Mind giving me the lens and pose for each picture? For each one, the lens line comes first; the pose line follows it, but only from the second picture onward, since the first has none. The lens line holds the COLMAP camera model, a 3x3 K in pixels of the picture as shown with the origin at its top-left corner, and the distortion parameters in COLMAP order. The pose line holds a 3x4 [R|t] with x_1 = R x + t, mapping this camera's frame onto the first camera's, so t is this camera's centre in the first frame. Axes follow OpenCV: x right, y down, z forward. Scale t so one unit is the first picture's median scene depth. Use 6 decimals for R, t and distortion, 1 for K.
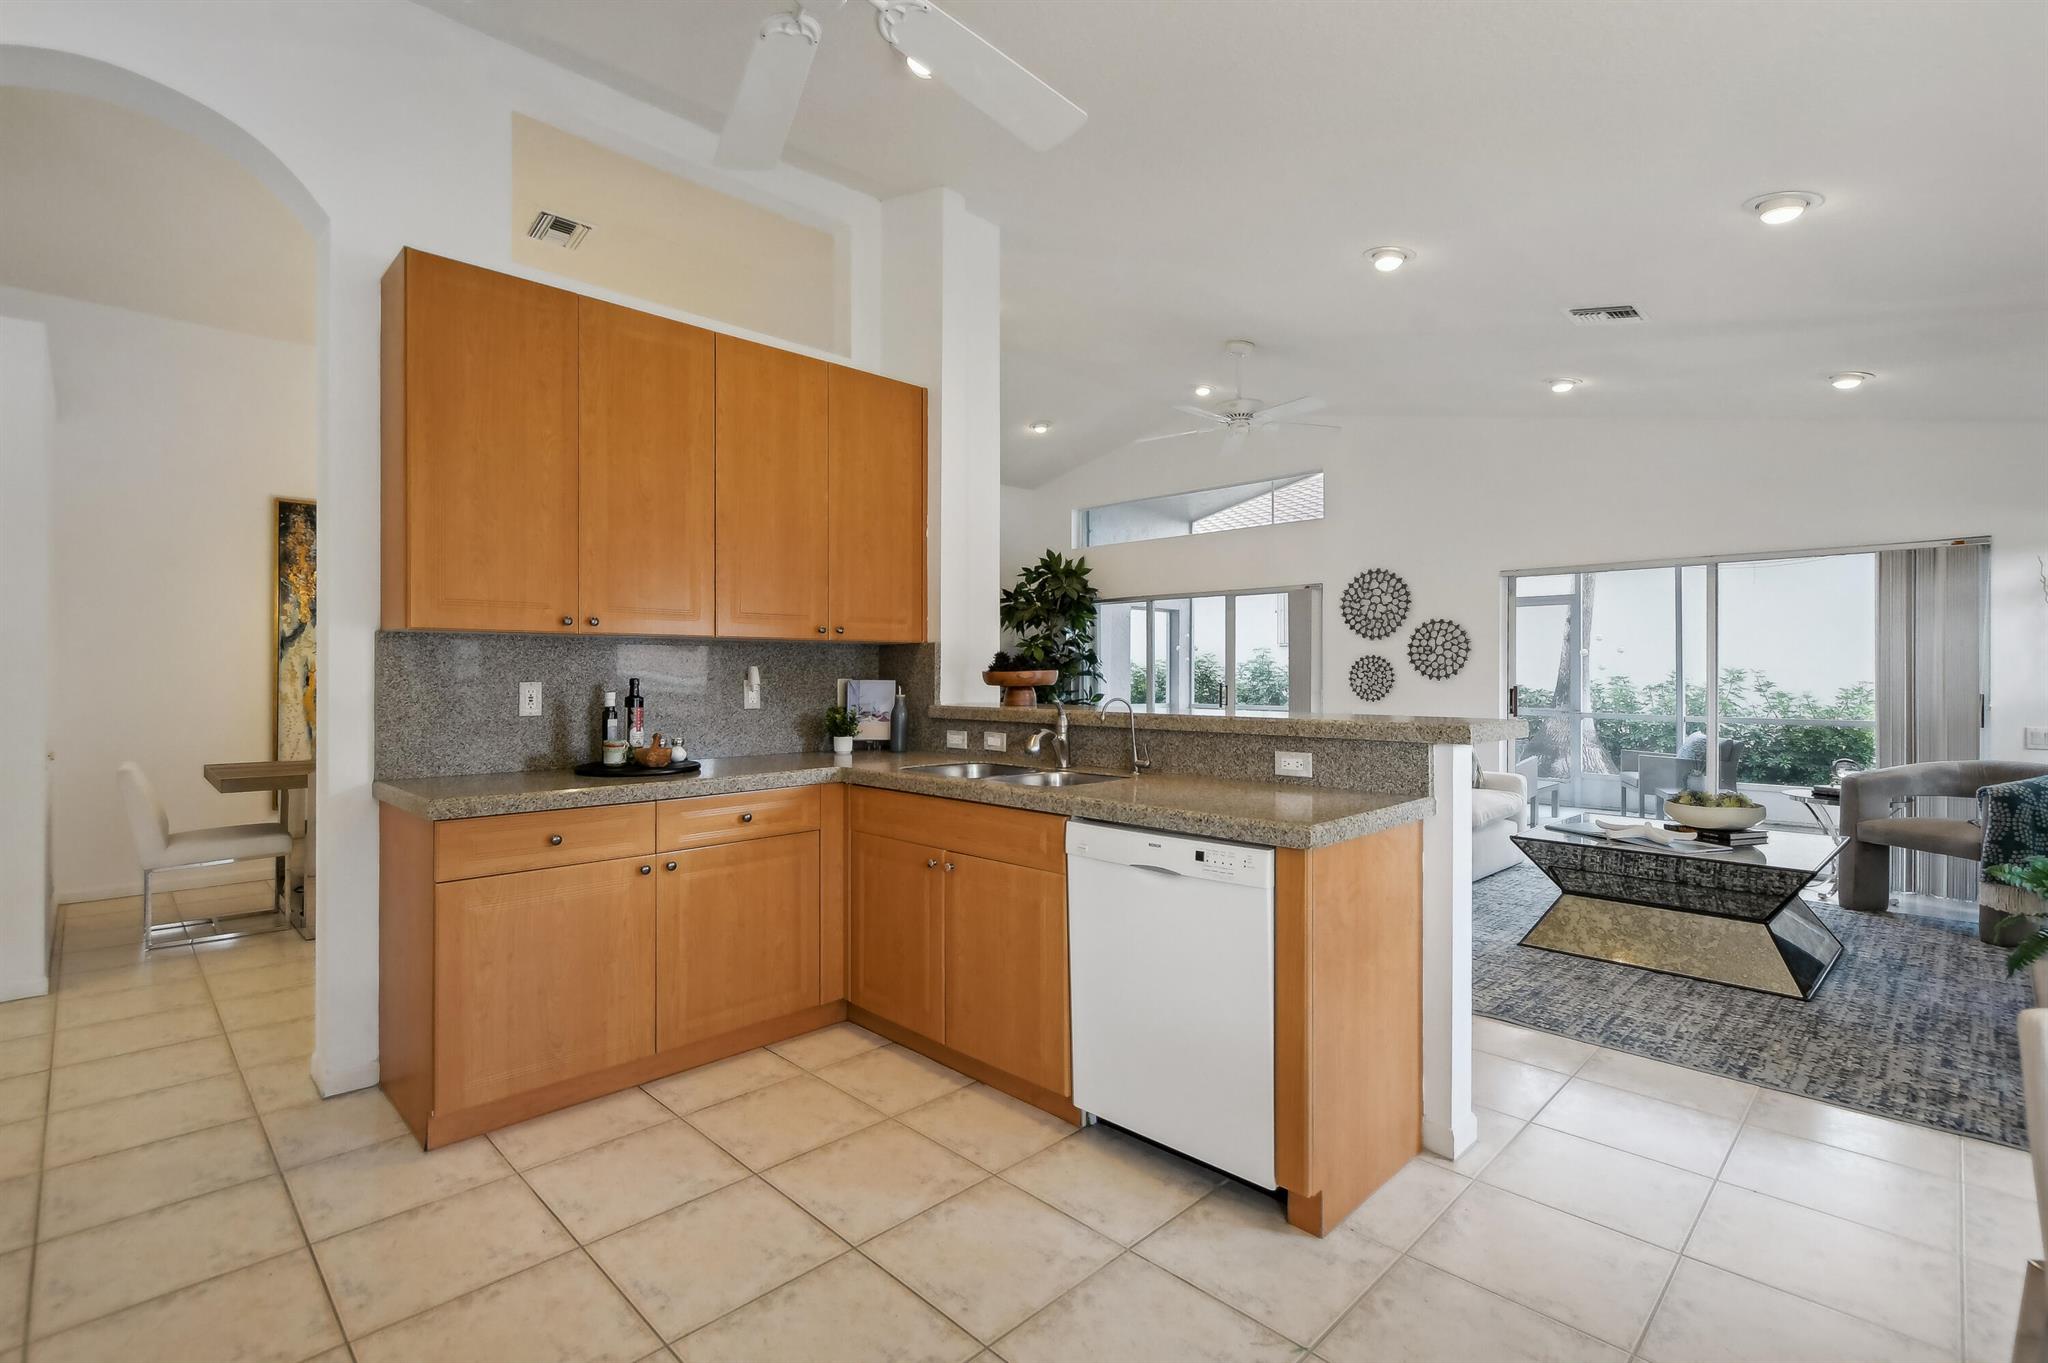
lens RADIAL K [[934.7, 0, 1013.0], [0, 934.7, 670.5], [0, 0, 1]] dist [0.004152, 0.001257]
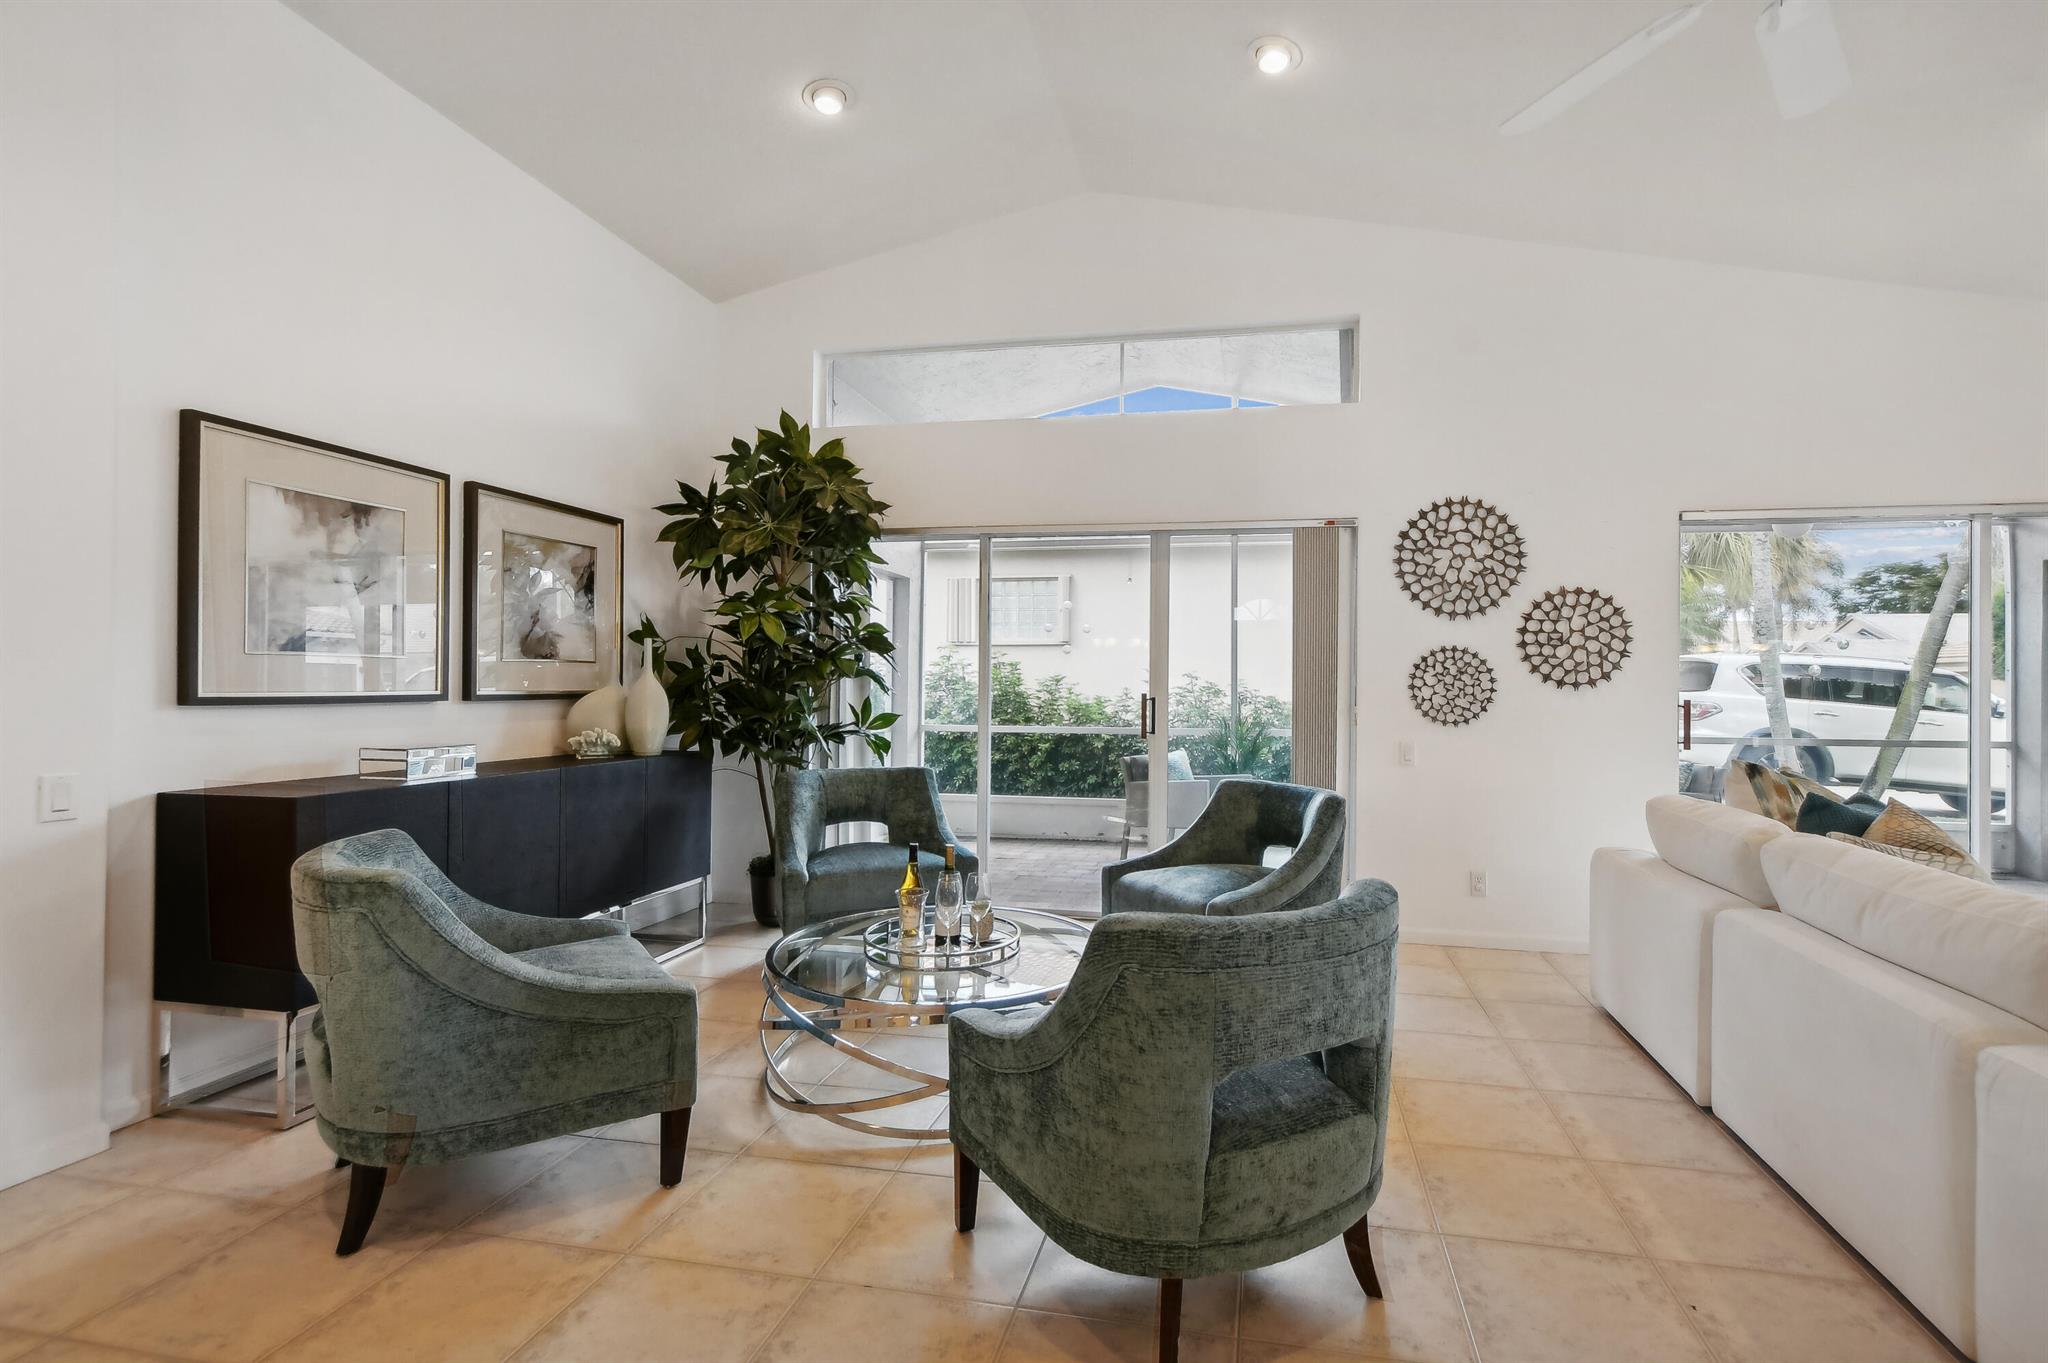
lens RADIAL K [[925.4, 0, 1096.8], [0, 925.4, 669.8], [0, 0, 1]] dist [0.024737, -0.010030]
pose [[0.824488, 0.017391, 0.565612, -0.126515], [-0.012296, 0.999842, -0.012820, 0.008801], [-0.565745, 0.003615, 0.824572, 0.676769]]
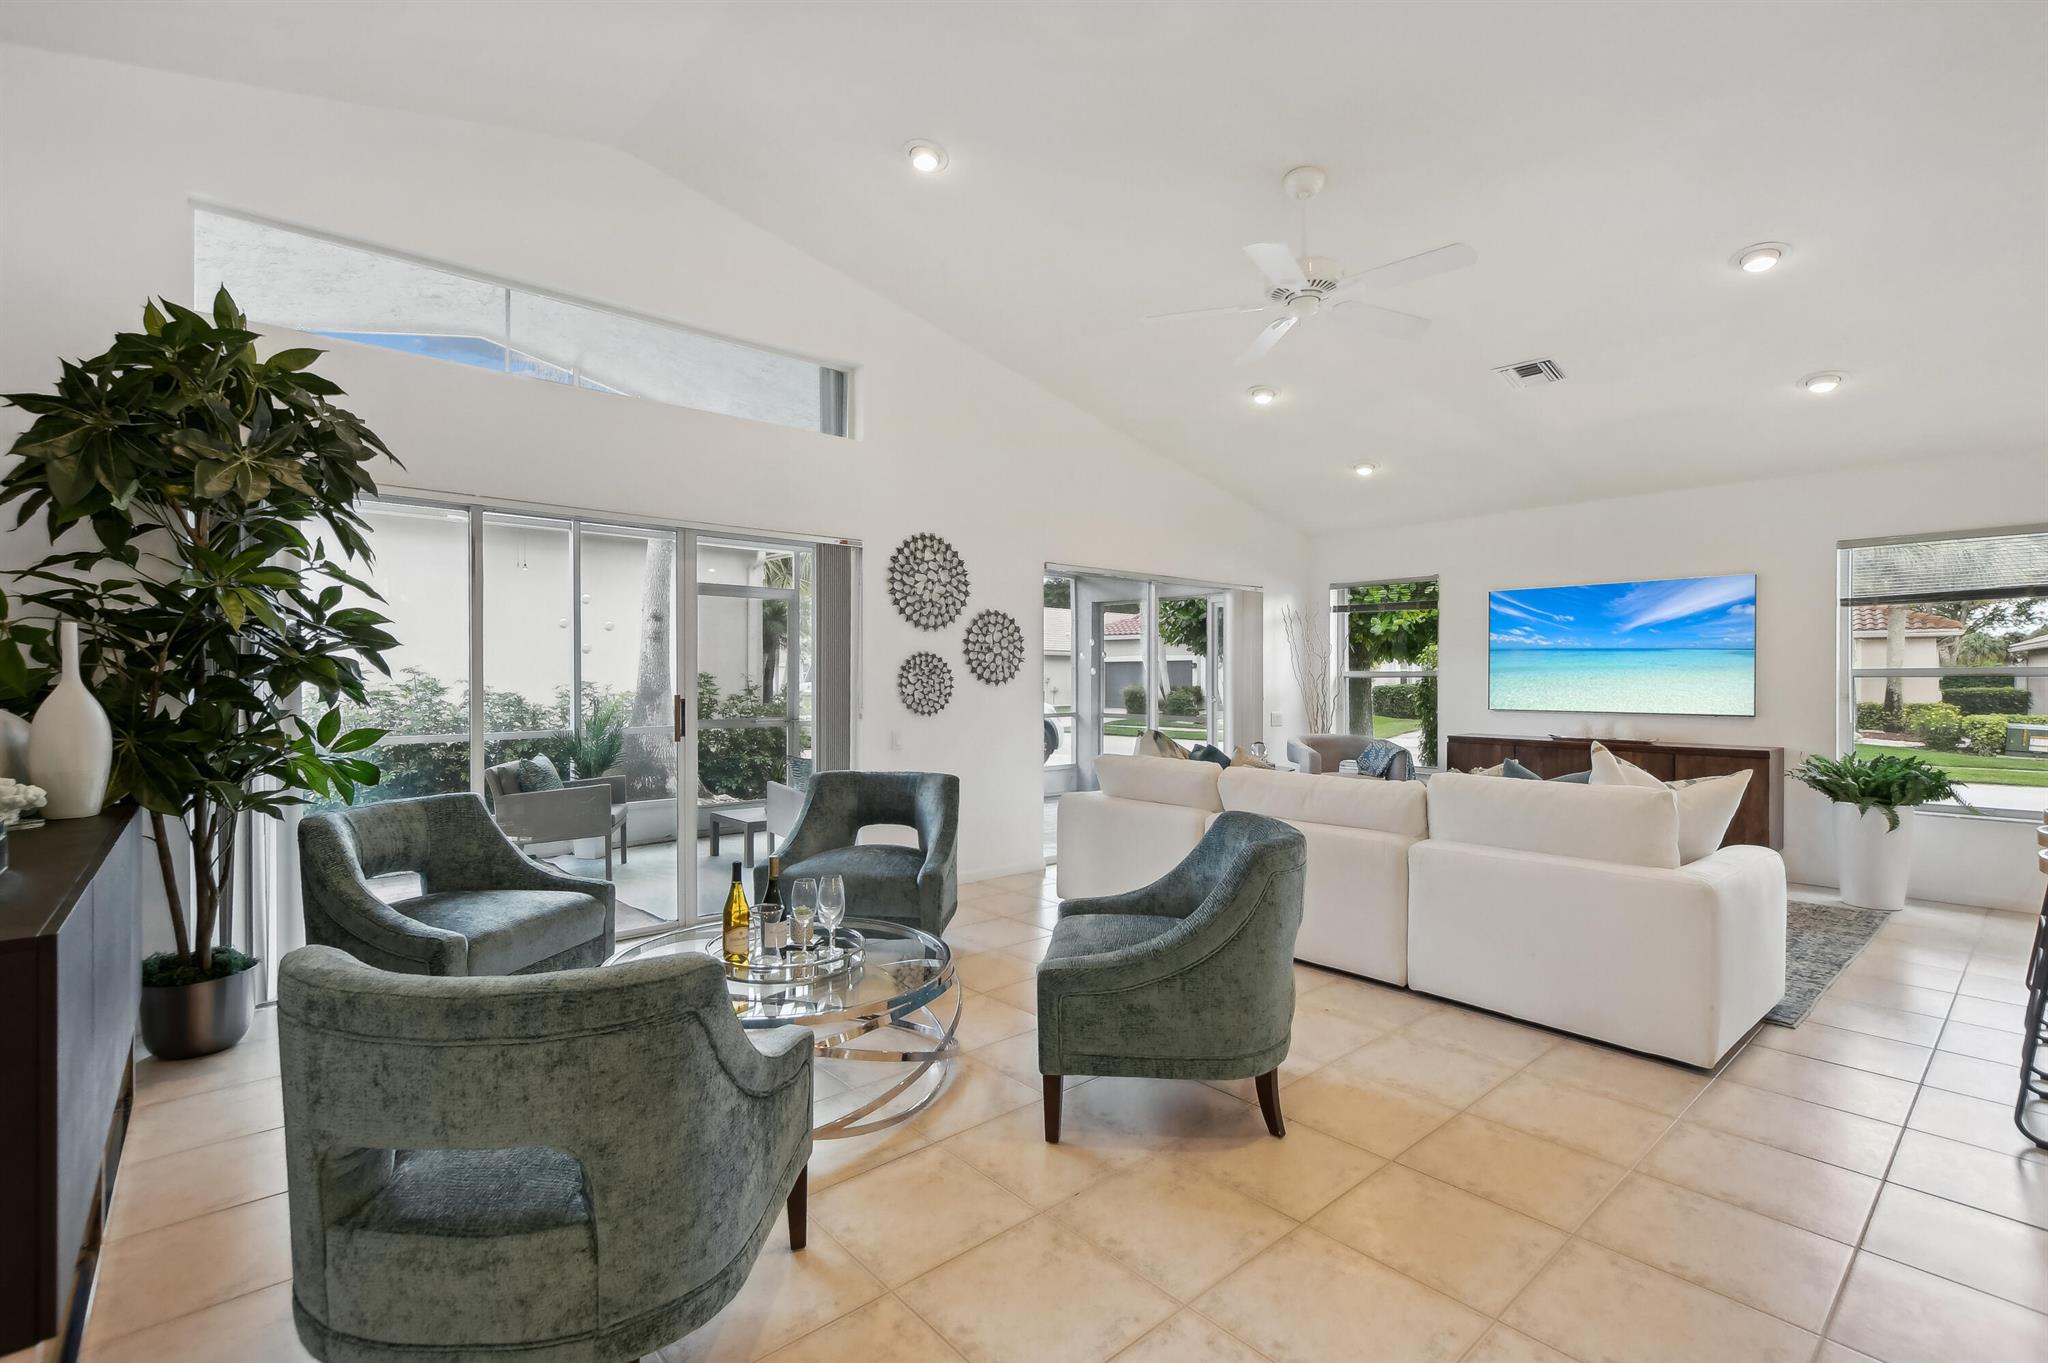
lens RADIAL K [[918.5, 0, 1003.1], [0, 918.5, 668.1], [0, 0, 1]] dist [-0.001736, -0.000032]
pose [[0.078647, 0.013866, 0.996806, -0.331880], [-0.003675, 0.999901, -0.013619, 0.005974], [-0.996896, -0.002593, 0.078690, 0.919591]]
